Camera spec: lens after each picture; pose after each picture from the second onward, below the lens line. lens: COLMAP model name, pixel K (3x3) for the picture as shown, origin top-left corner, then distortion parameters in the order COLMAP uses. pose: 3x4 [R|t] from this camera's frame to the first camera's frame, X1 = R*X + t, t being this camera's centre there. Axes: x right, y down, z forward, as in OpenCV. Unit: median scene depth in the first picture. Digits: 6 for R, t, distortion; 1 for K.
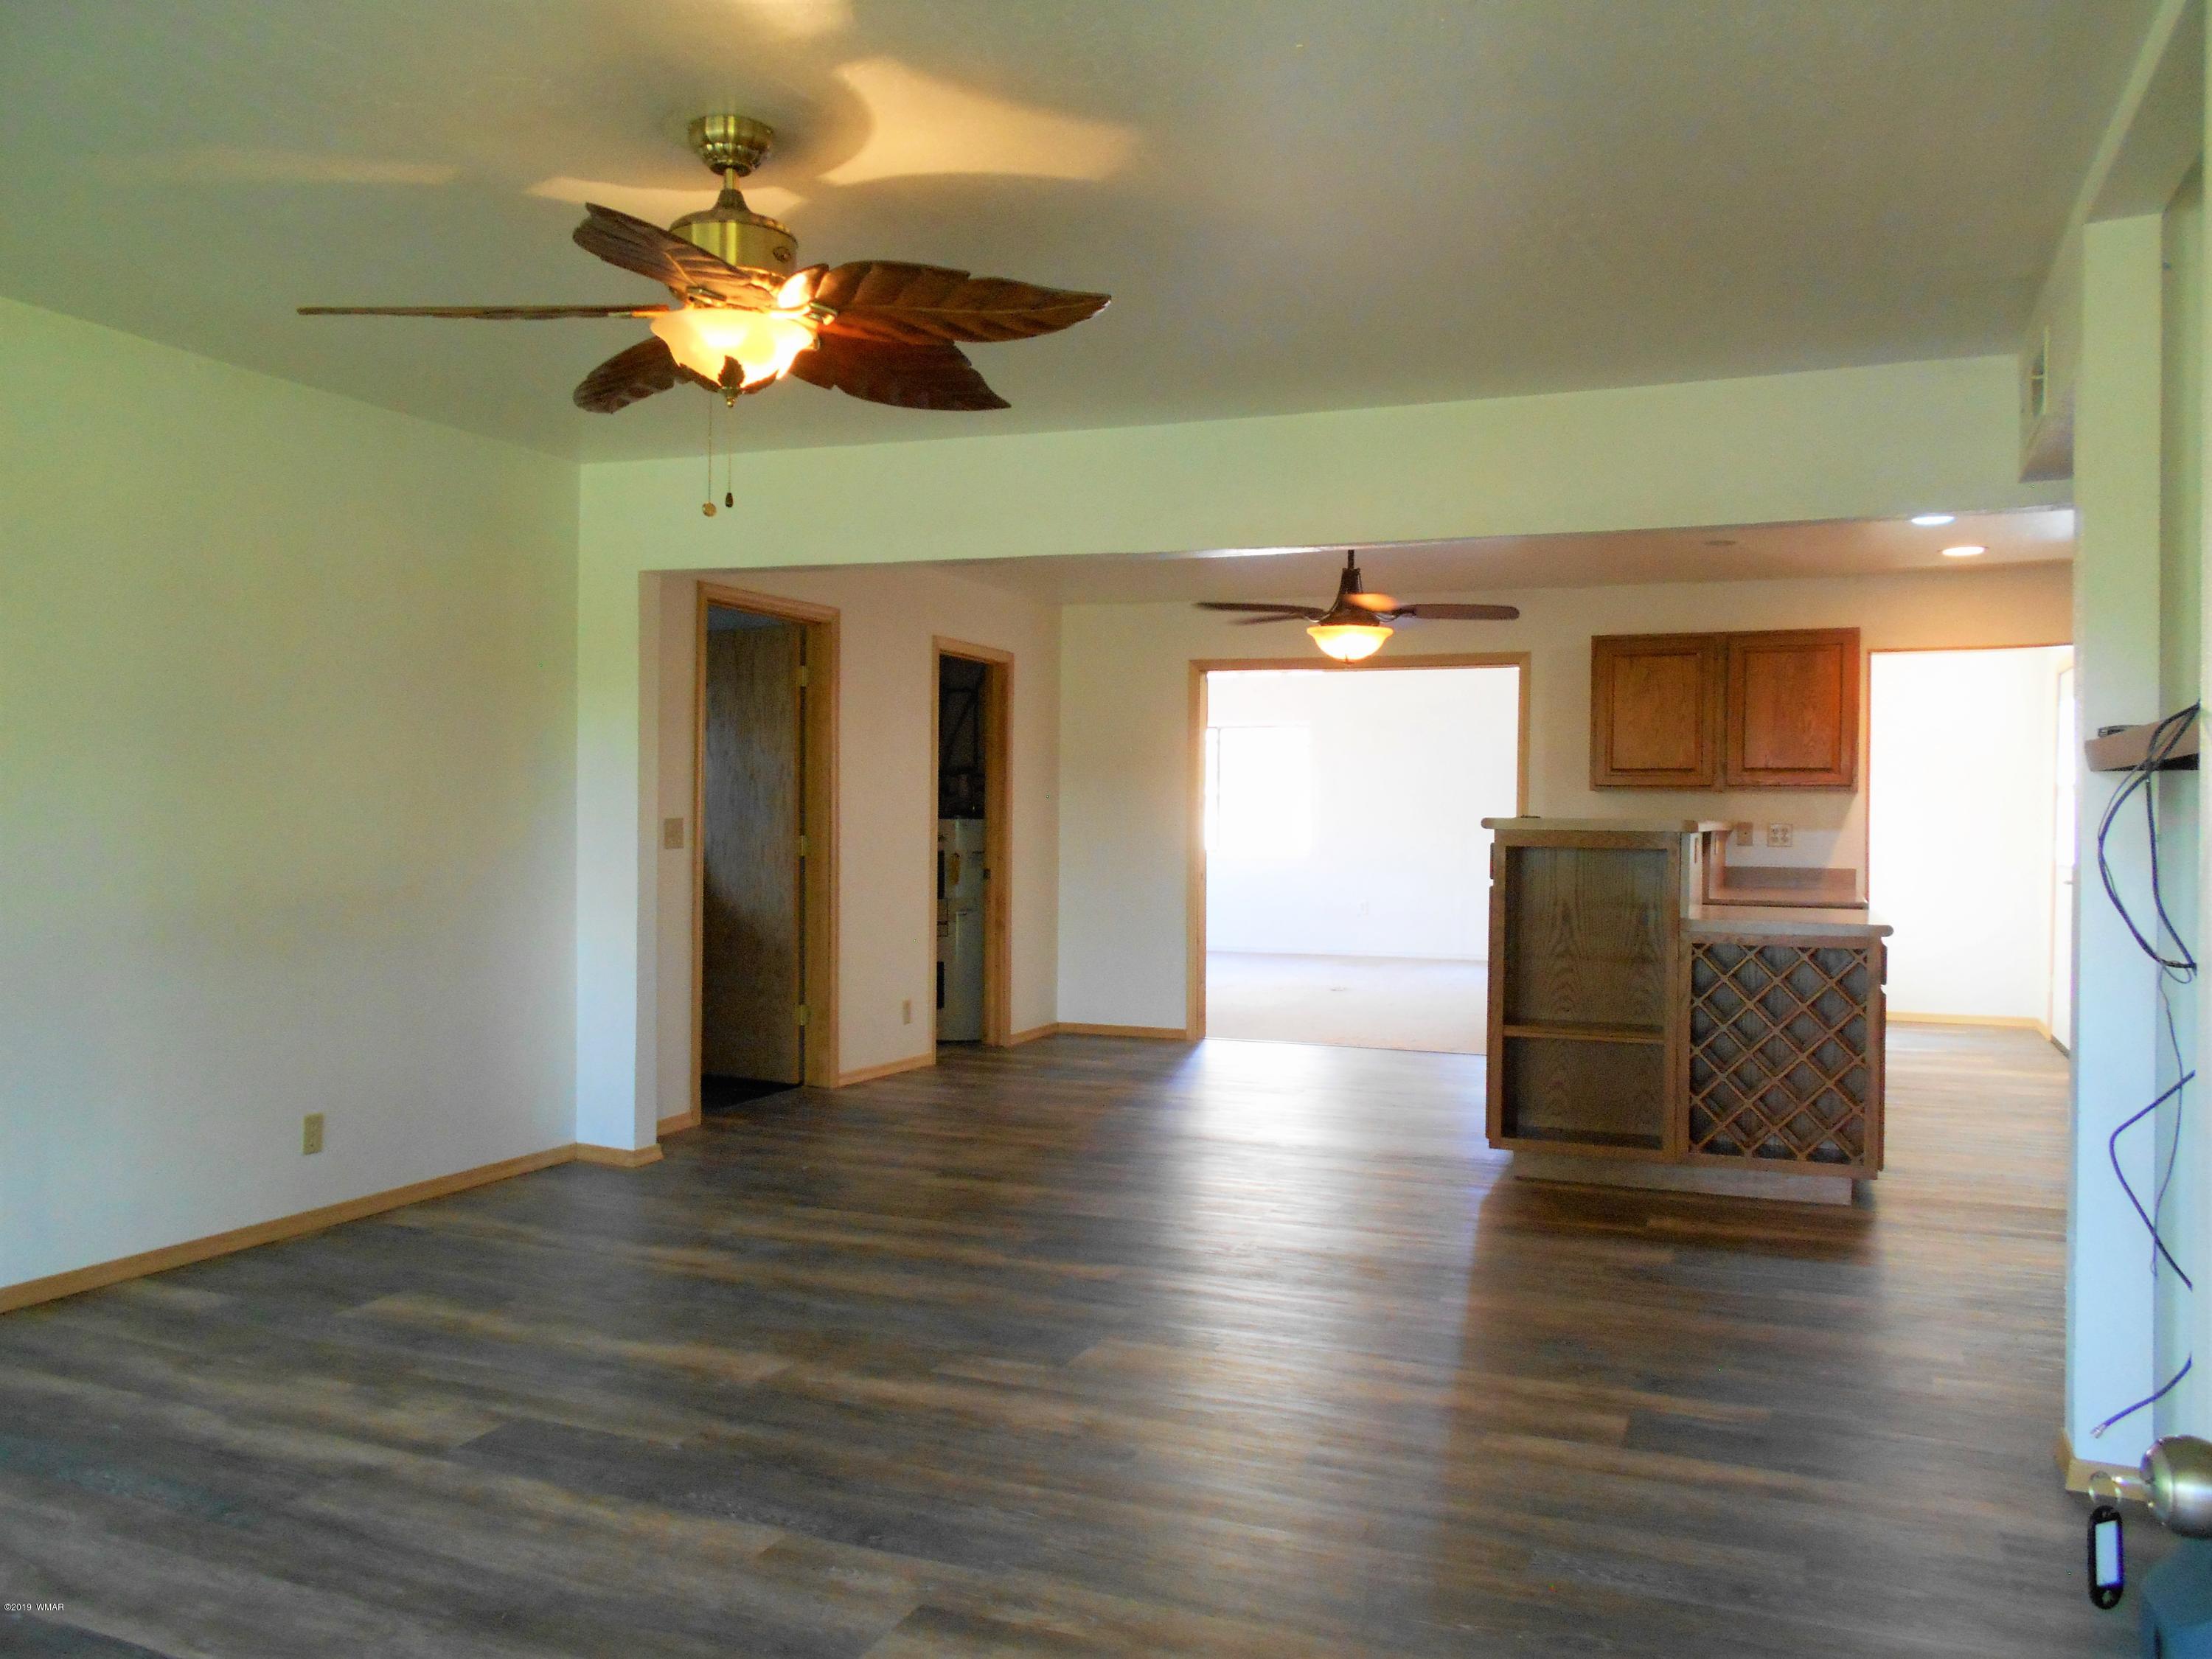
lens RADIAL K [[1745.1, 0, 1108.3], [0, 1745.1, 839.6], [0, 0, 1]] dist [0.002370, -0.002390]
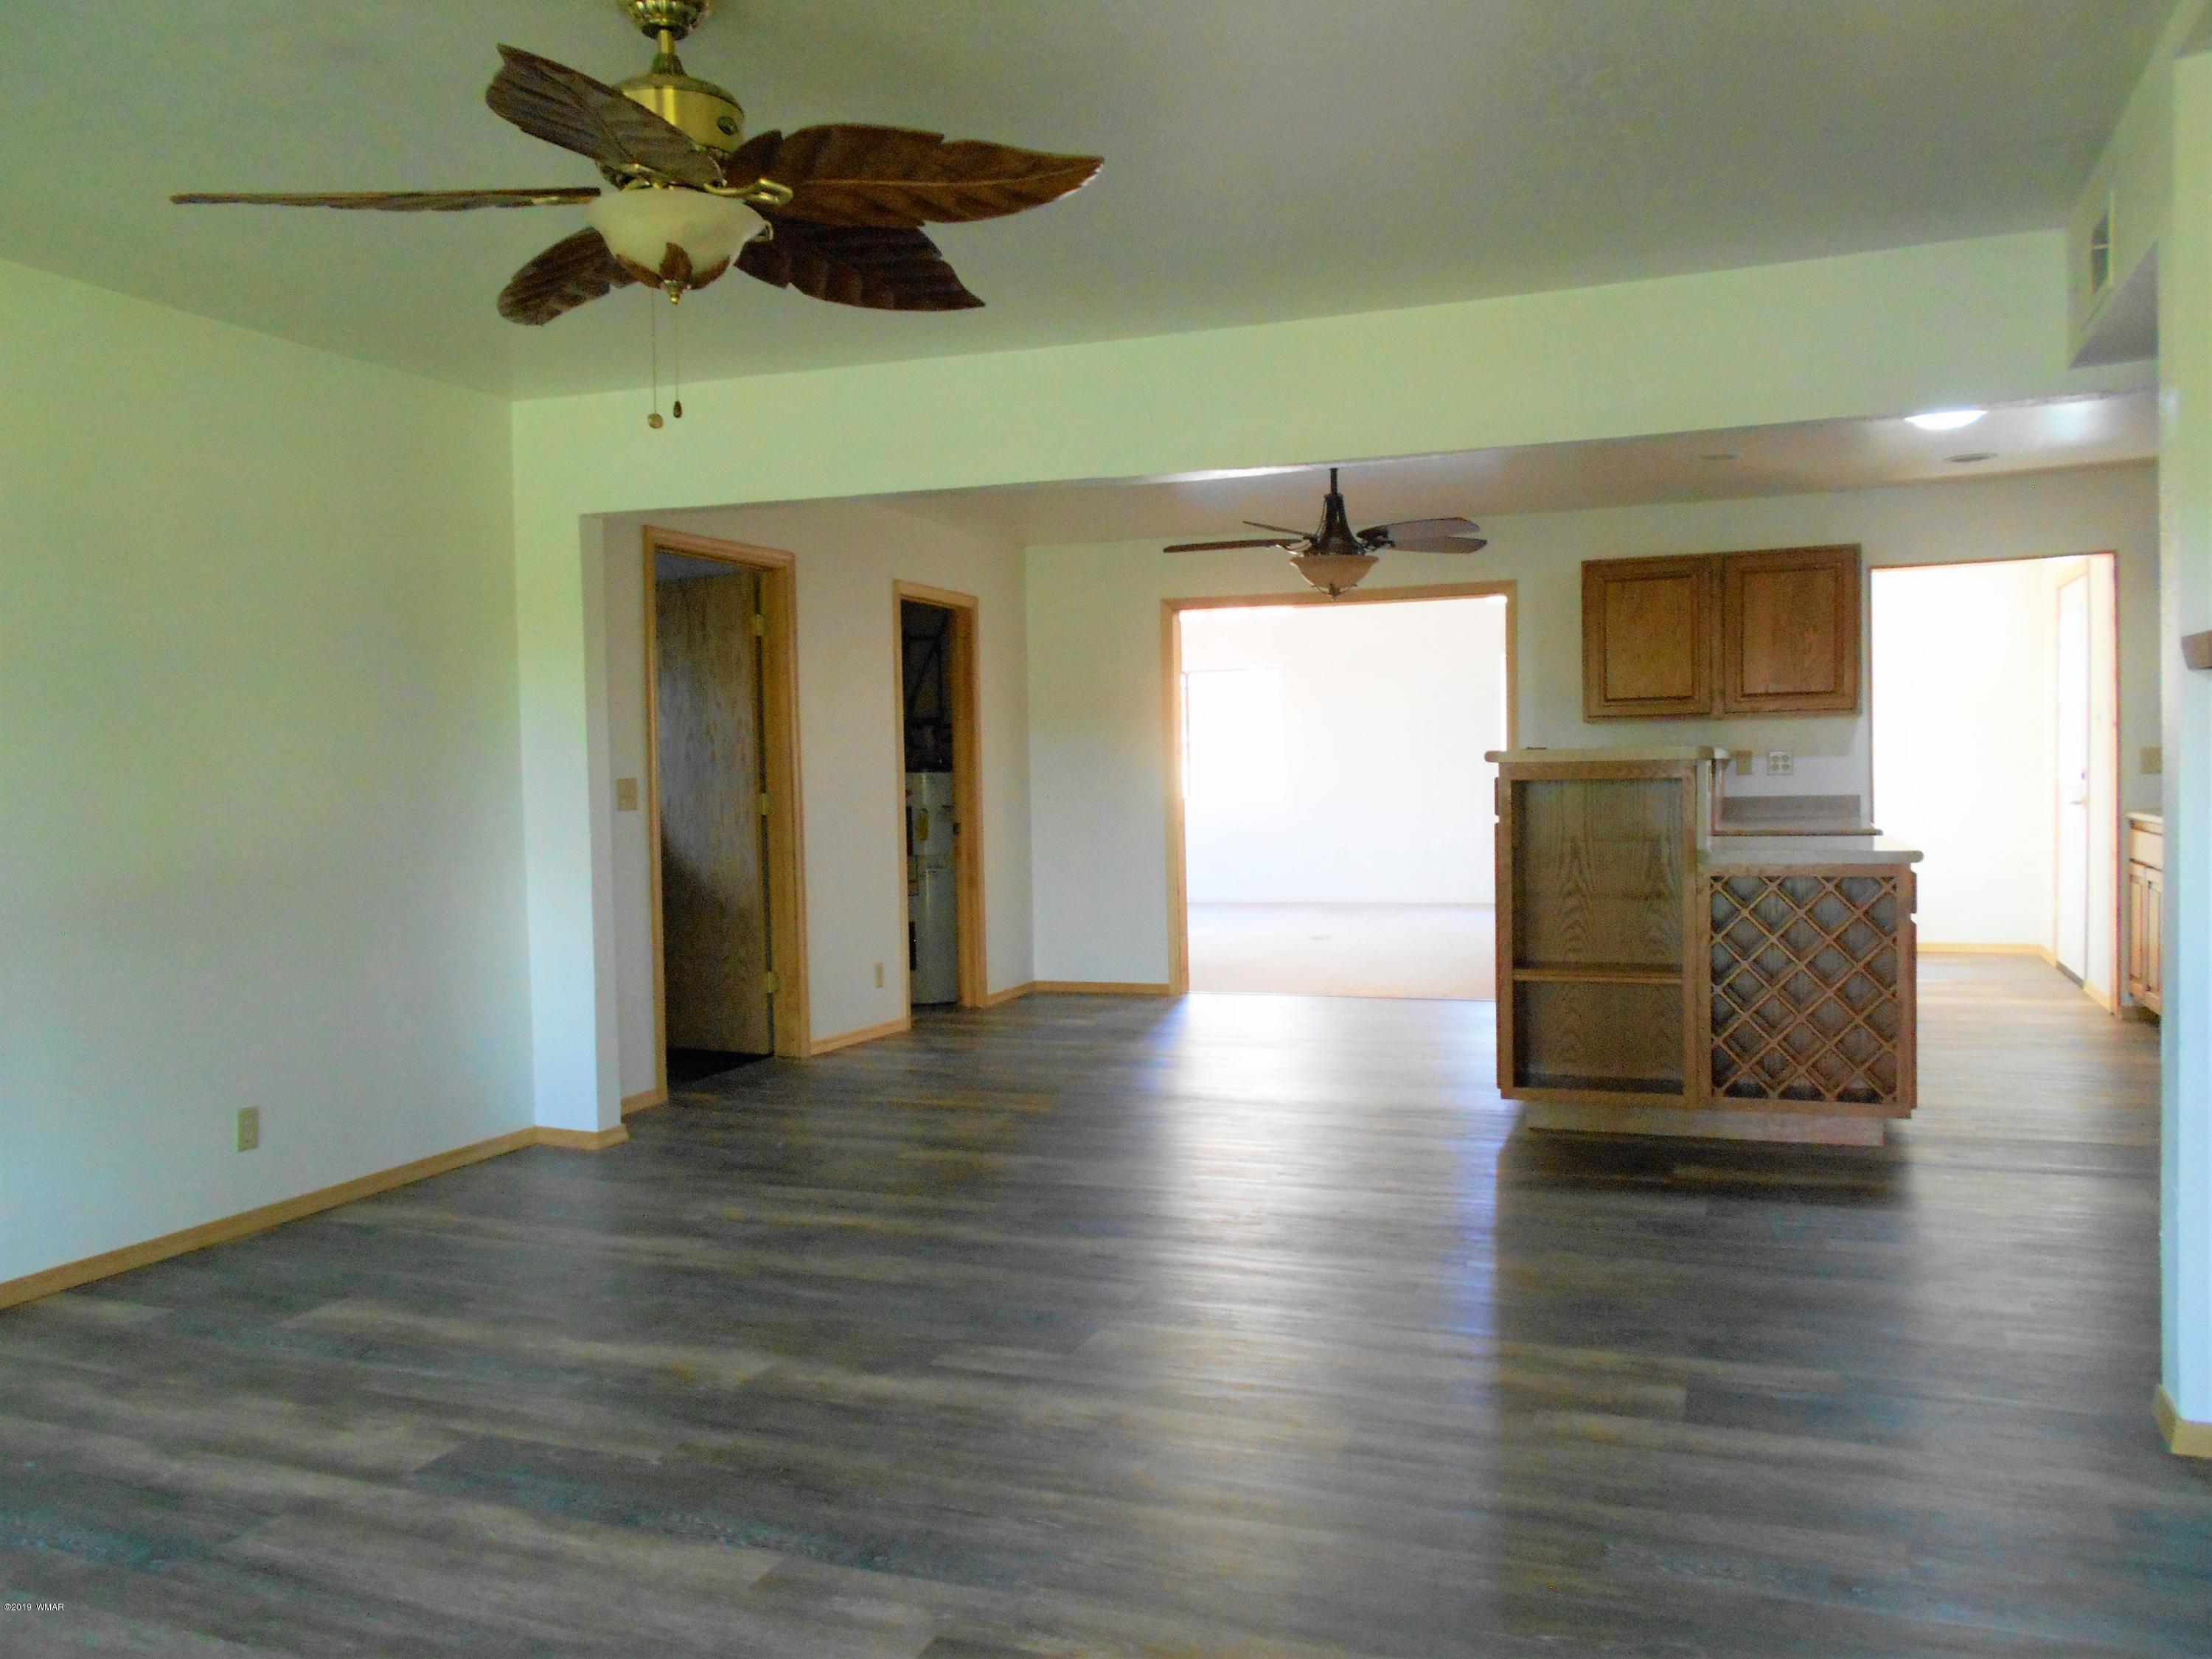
lens RADIAL K [[1765.2, 0, 1099.8], [0, 1765.2, 834.9], [0, 0, 1]] dist [0.002087, 0.004859]
pose [[0.999372, -0.031066, 0.017035, -0.013406], [0.030660, 0.999251, 0.023595, 0.004348], [-0.017755, -0.023058, 0.999576, 0.051680]]
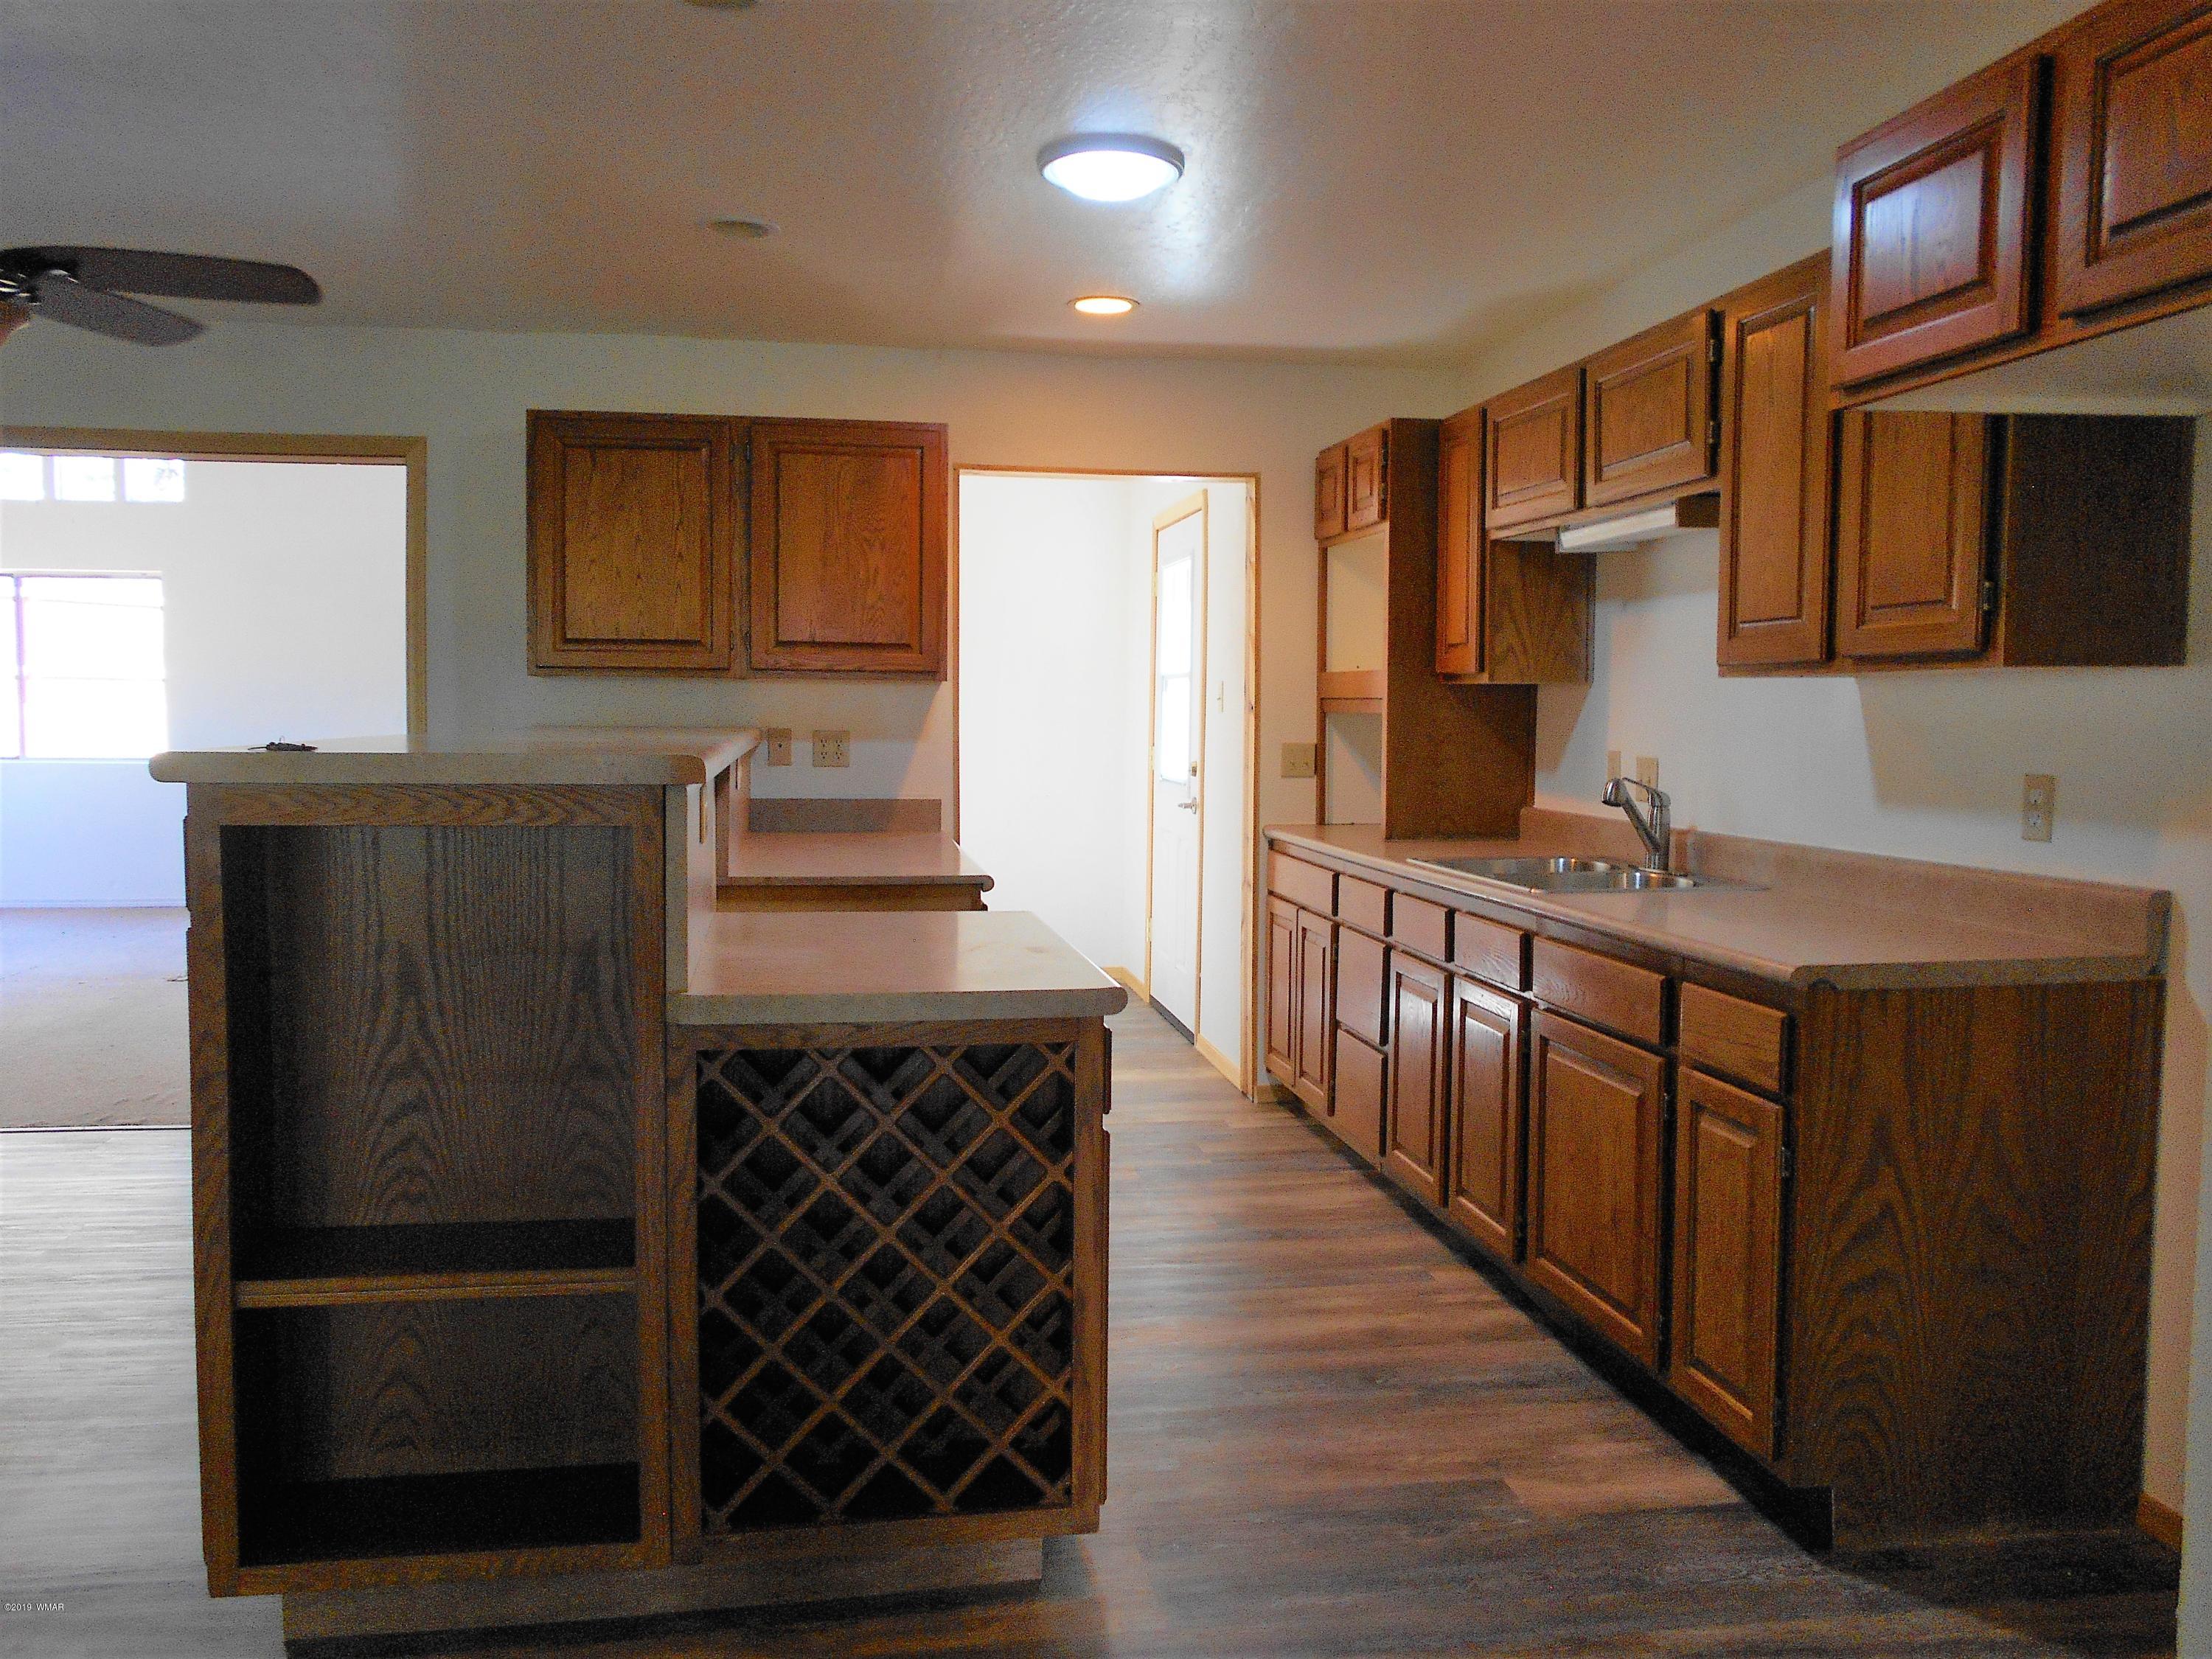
lens RADIAL K [[1754.9, 0, 1106.3], [0, 1754.9, 833.1], [0, 0, 1]] dist [-0.144385, 0.195877]
pose [[0.852918, -0.036620, 0.520760, 0.219339], [0.003447, 0.997910, 0.064528, -0.020027], [-0.522034, -0.053242, 0.851261, 0.644255]]
